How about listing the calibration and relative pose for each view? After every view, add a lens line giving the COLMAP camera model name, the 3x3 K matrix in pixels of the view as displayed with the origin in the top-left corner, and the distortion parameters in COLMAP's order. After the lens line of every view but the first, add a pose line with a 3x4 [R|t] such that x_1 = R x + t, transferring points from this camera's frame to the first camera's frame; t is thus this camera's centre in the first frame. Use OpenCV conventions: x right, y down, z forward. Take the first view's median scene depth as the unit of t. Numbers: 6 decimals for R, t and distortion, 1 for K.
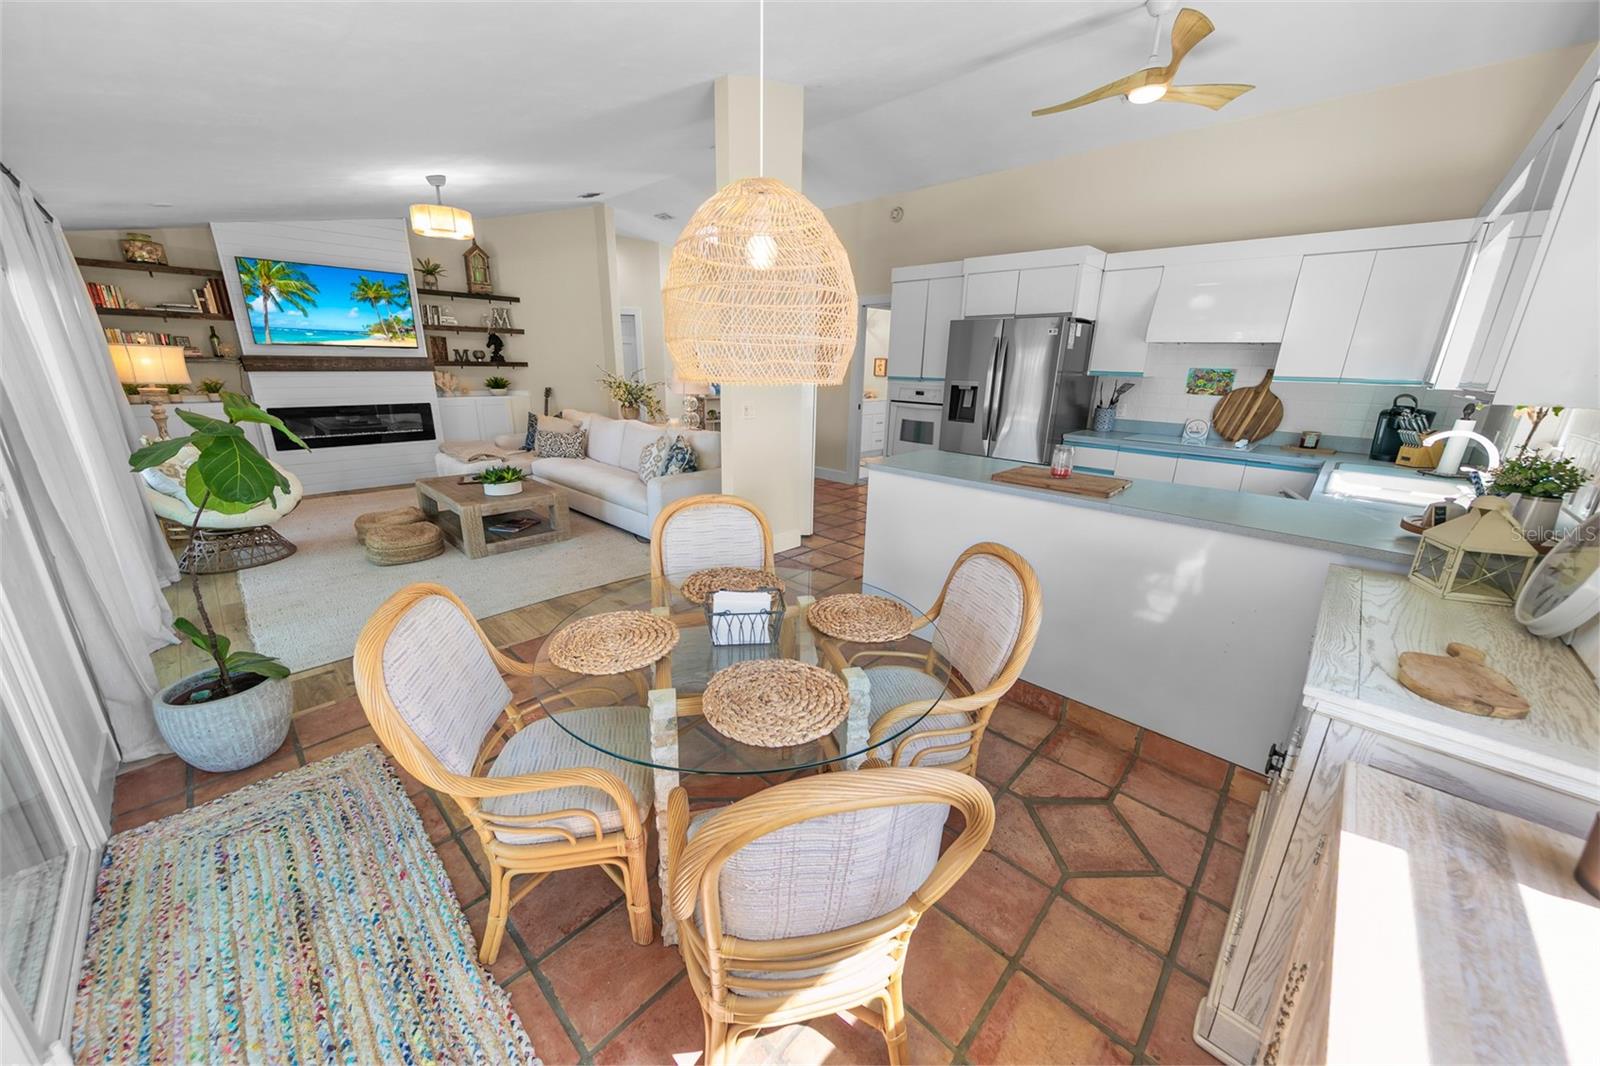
lens RADIAL K [[569.9, 0, 797.7], [0, 569.9, 529.6], [0, 0, 1]] dist [0.006941, -0.001406]
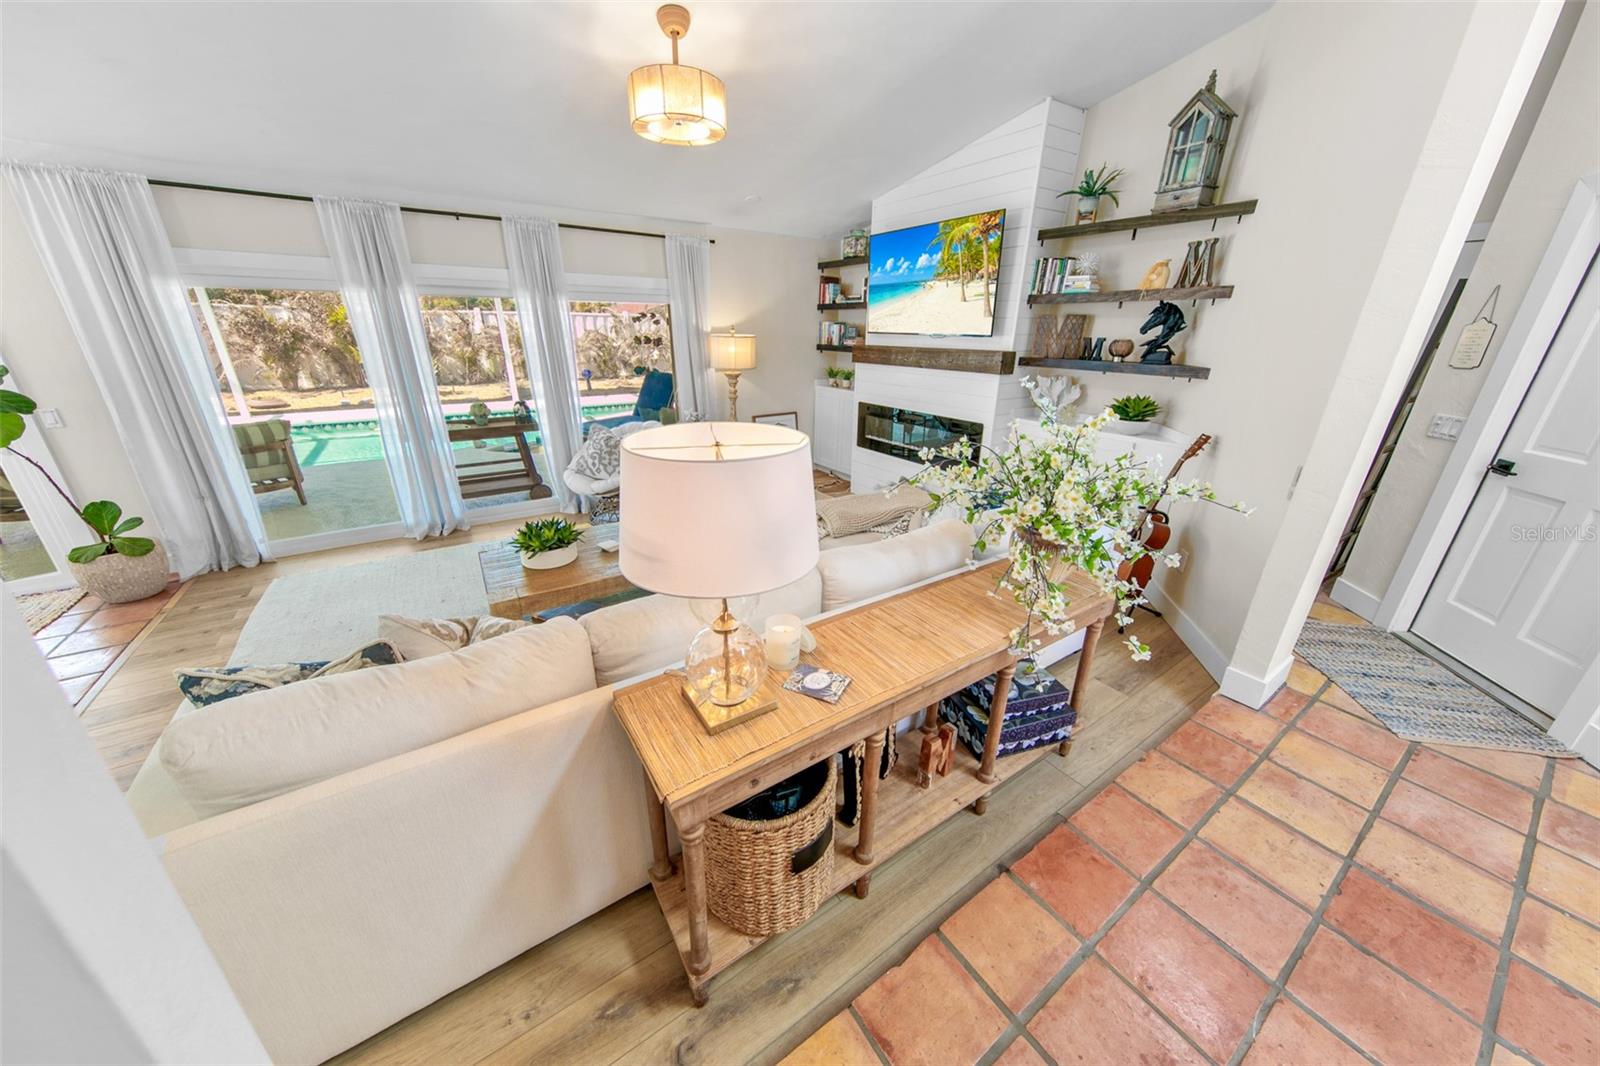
lens RADIAL K [[527.7, 0, 793.9], [0, 527.7, 530.2], [0, 0, 1]] dist [0.008458, -0.000967]
pose [[-0.217594, 0.331348, -0.918075, -0.025942], [-0.293459, 0.874881, 0.385311, -0.351290], [0.930879, 0.353259, -0.093131, 1.119393]]
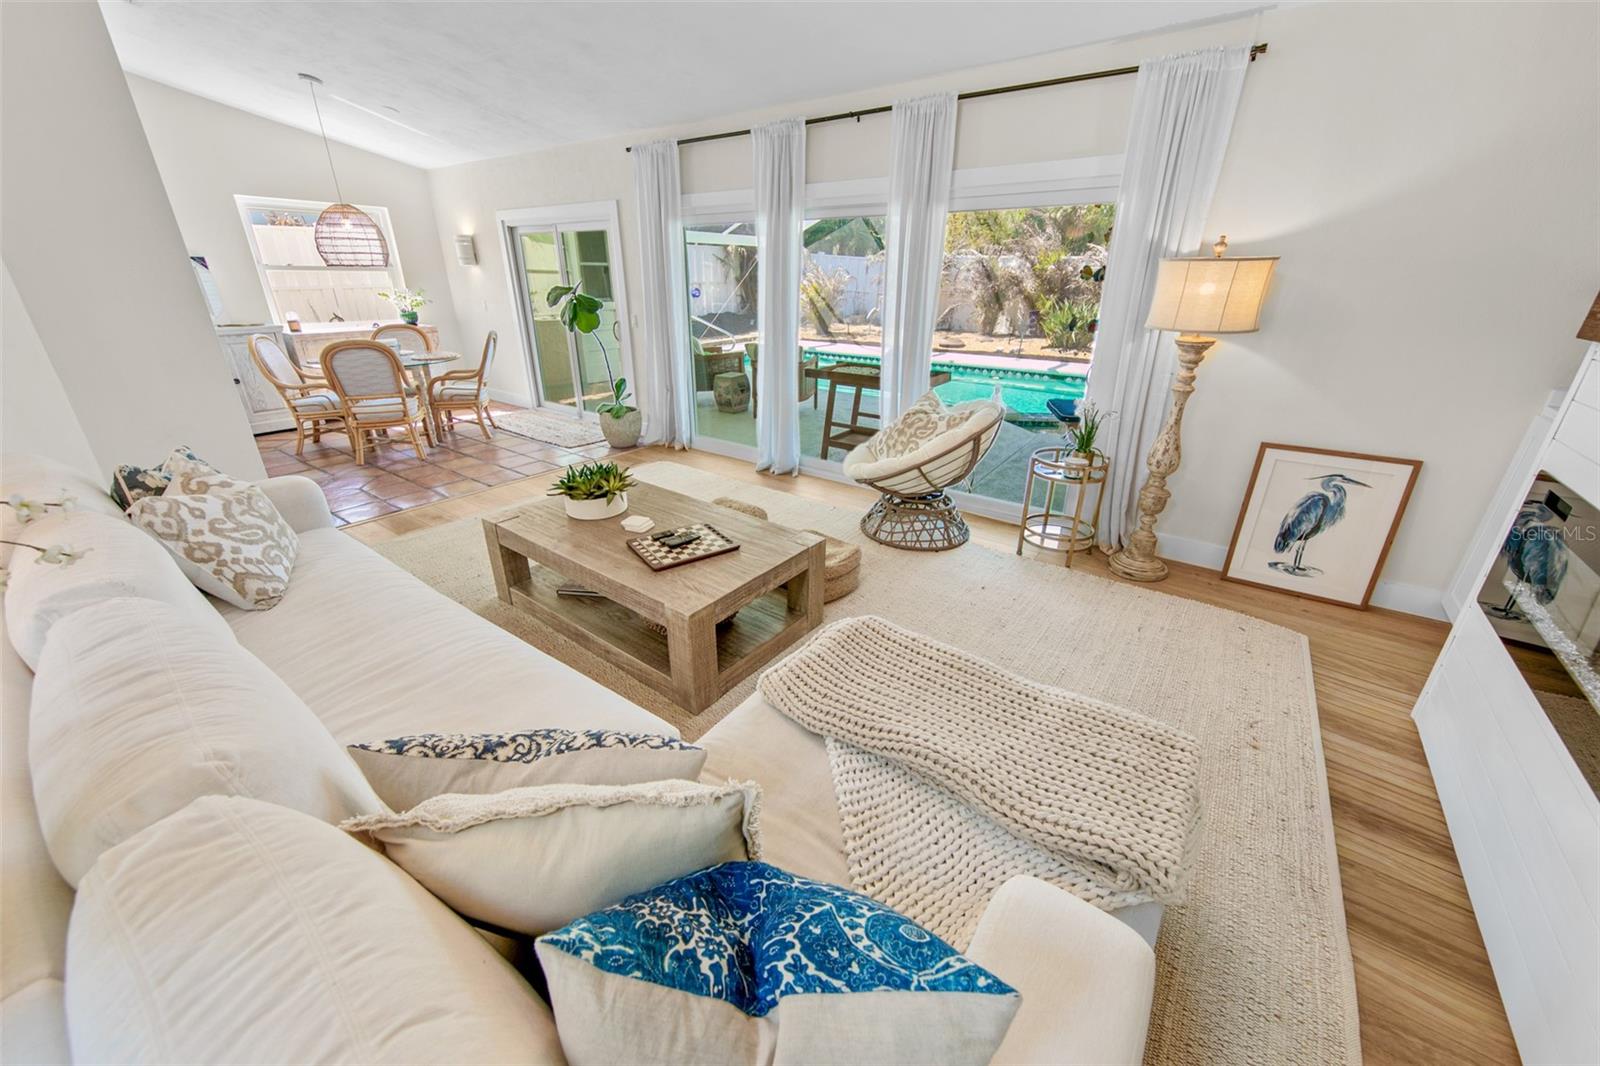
lens RADIAL K [[600.2, 0, 797.0], [0, 600.2, 529.3], [0, 0, 1]] dist [0.005420, 0.000000]
pose [[-0.991597, 0.024244, -0.127075, -0.545107], [-0.062353, 0.771091, 0.633664, -0.378818], [0.113349, 0.636263, -0.763100, 1.280146]]
